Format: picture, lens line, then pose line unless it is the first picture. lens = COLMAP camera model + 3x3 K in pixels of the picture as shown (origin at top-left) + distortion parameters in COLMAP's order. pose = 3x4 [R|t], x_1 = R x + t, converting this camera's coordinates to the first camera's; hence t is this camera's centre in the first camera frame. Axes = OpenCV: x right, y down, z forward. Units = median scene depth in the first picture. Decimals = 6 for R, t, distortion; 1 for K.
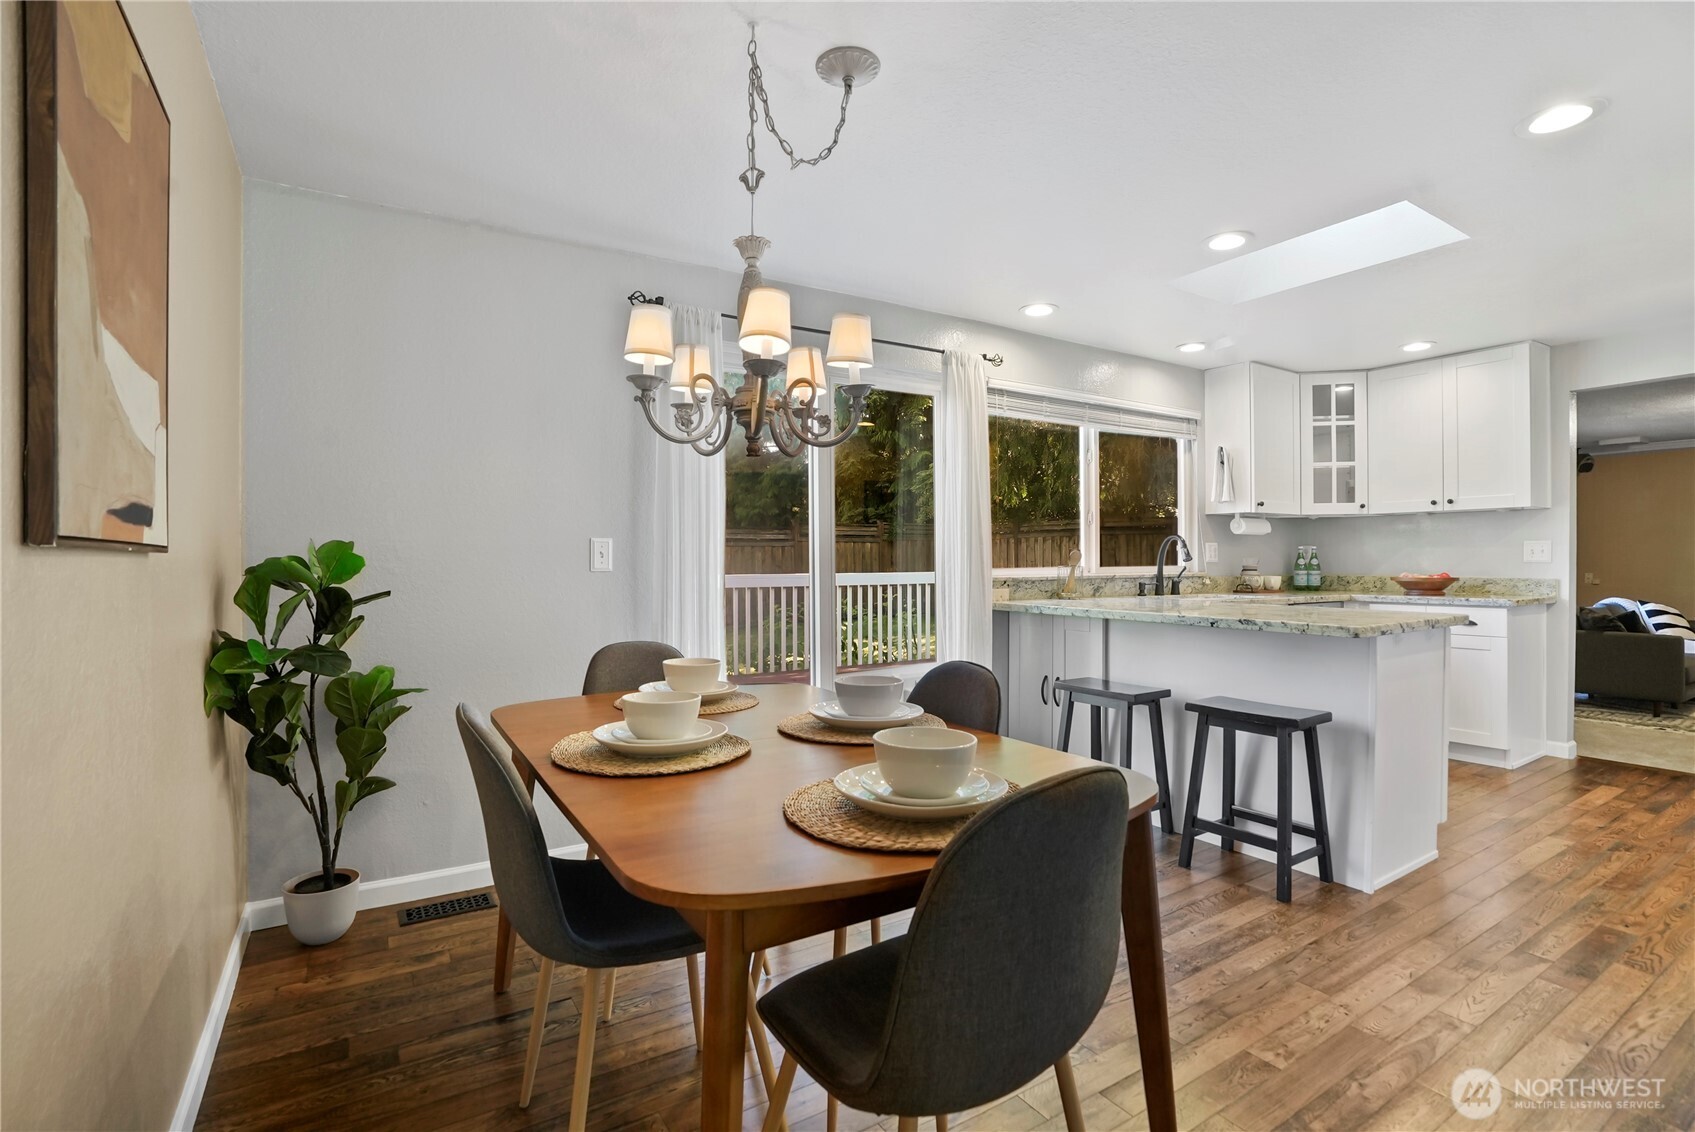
lens RADIAL K [[801.1, 0, 836.0], [0, 801.1, 559.9], [0, 0, 1]] dist [-0.043570, 0.009834]
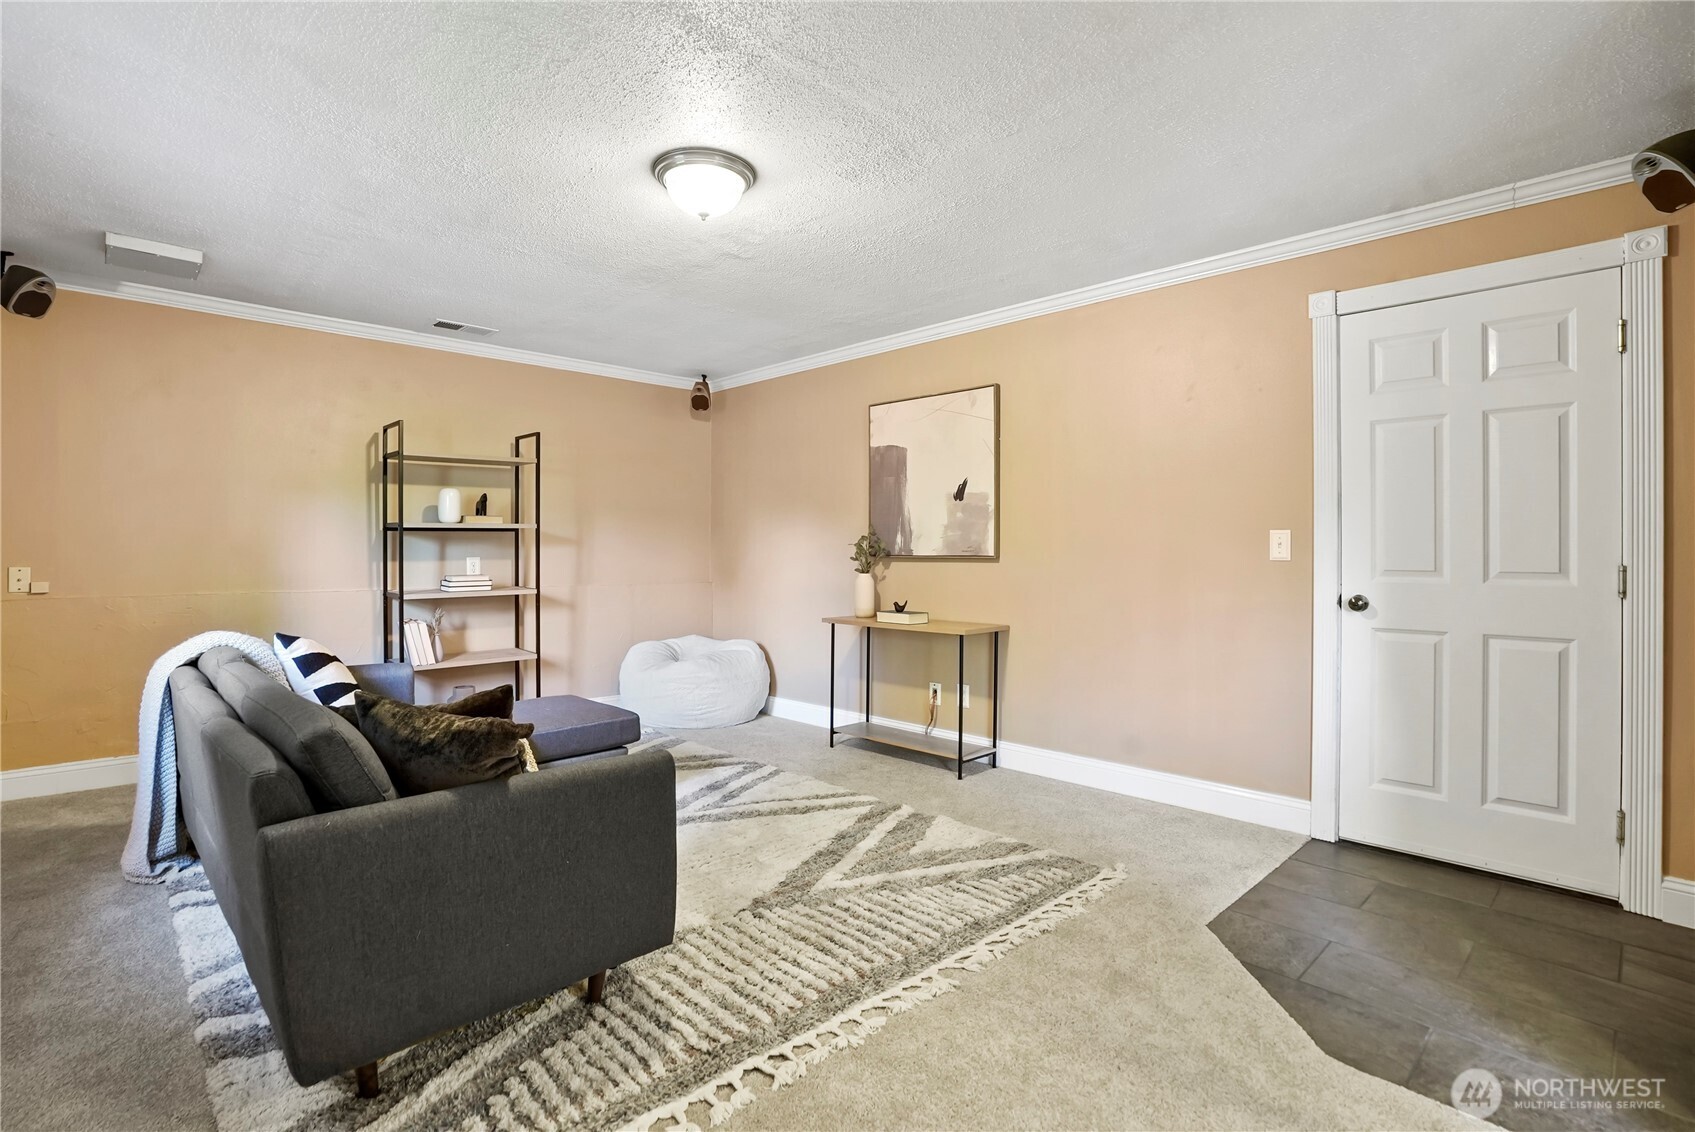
lens RADIAL K [[801.1, 0, 856.4], [0, 801.1, 553.5], [0, 0, 1]] dist [-0.043570, 0.009834]
pose [[-0.206805, -0.006459, 0.978361, 0.781347], [-0.006142, 0.999967, 0.005303, 0.008982], [-0.978363, -0.004912, -0.206838, 1.060506]]
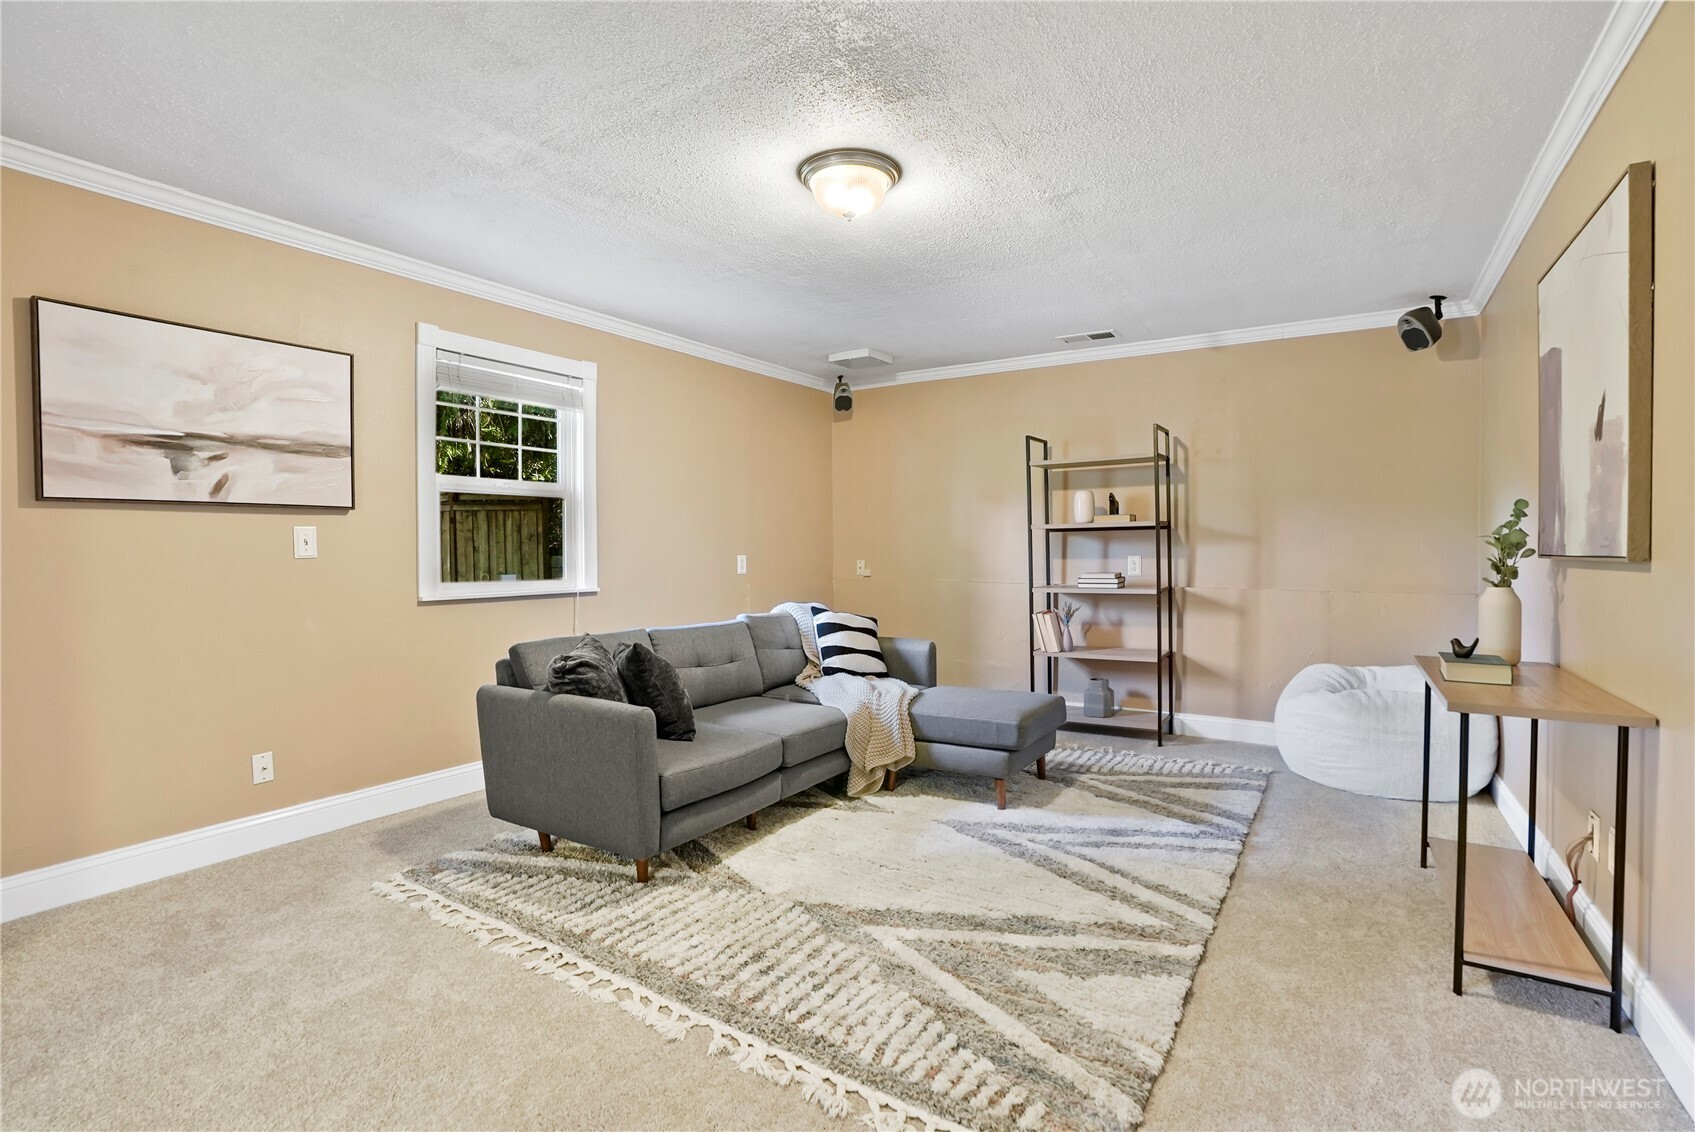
lens RADIAL K [[801.1, 0, 857.3], [0, 801.1, 566.6], [0, 0, 1]] dist [-0.043570, 0.009834]
pose [[0.907437, -0.014698, 0.419931, 1.088205], [0.005021, 0.999696, 0.024141, 0.009434], [-0.420158, -0.019798, 0.907235, 0.579762]]
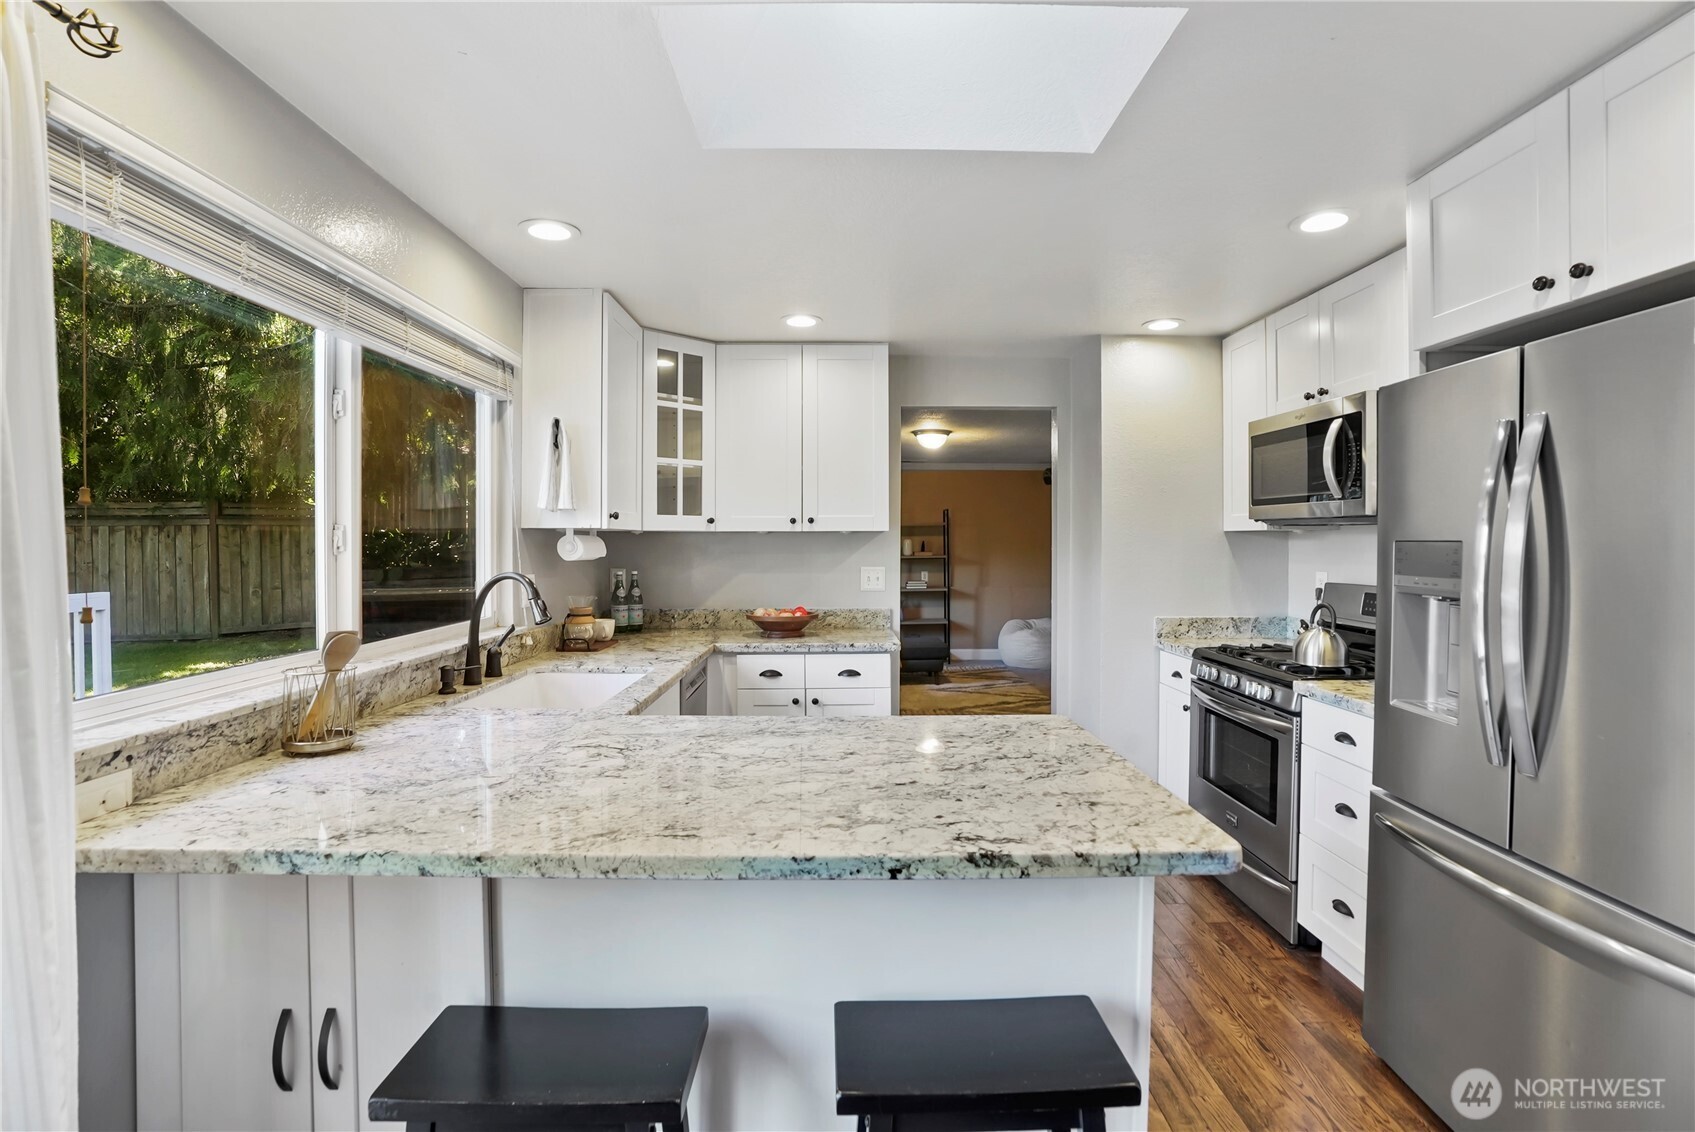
lens RADIAL K [[801.1, 0, 849.0], [0, 801.1, 548.6], [0, 0, 1]] dist [-0.043570, 0.009834]
pose [[0.514814, -0.006350, 0.857279, 0.079884], [0.000788, 0.999976, 0.006934, -0.046752], [-0.857302, -0.002894, 0.514806, 0.488838]]
